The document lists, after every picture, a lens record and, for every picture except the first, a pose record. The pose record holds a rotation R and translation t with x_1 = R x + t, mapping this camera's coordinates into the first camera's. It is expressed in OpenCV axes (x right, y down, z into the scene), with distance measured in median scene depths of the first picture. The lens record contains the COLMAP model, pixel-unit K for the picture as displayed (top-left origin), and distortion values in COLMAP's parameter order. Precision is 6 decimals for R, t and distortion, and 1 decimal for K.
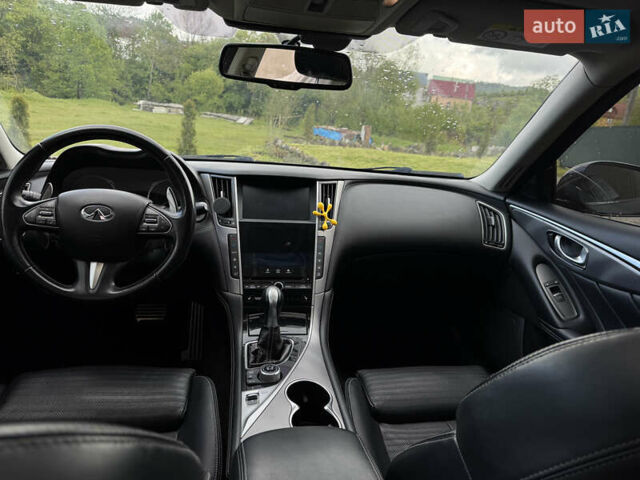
lens RADIAL K [[451.6, 0, 322.4], [0, 451.6, 244.7], [0, 0, 1]] dist [0.014779, -0.030888]
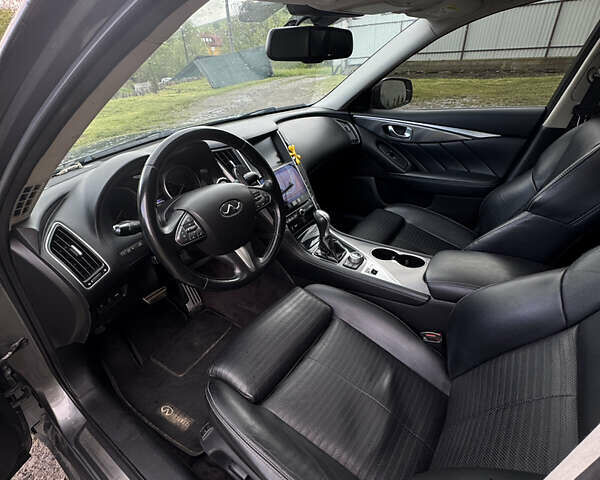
lens RADIAL K [[315.4, 0, 302.2], [0, 315.4, 238.5], [0, 0, 1]] dist [-0.000581, 0.001787]
pose [[0.705132, -0.456257, 0.542788, -0.598701], [0.303377, 0.886008, 0.350646, -0.161683], [-0.640899, -0.082583, 0.763170, 0.200692]]
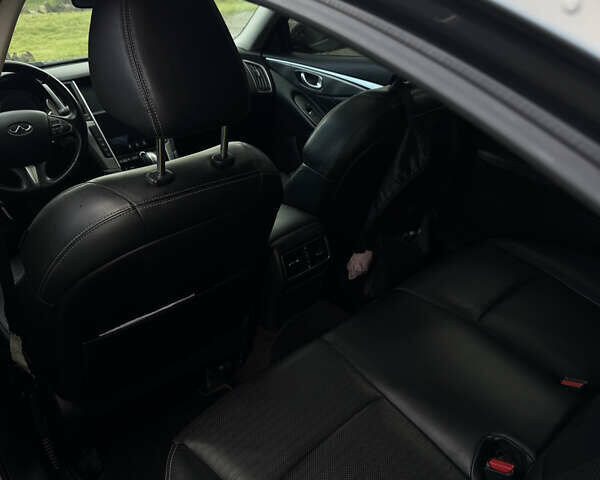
lens RADIAL K [[559.1, 0, 296.5], [0, 559.1, 240.7], [0, 0, 1]] dist [0.051193, 0.000000]
pose [[0.836654, -0.349847, 0.421447, -0.459758], [0.252715, 0.929205, 0.269654, -0.009824], [-0.485949, -0.119101, 0.865834, -0.650959]]
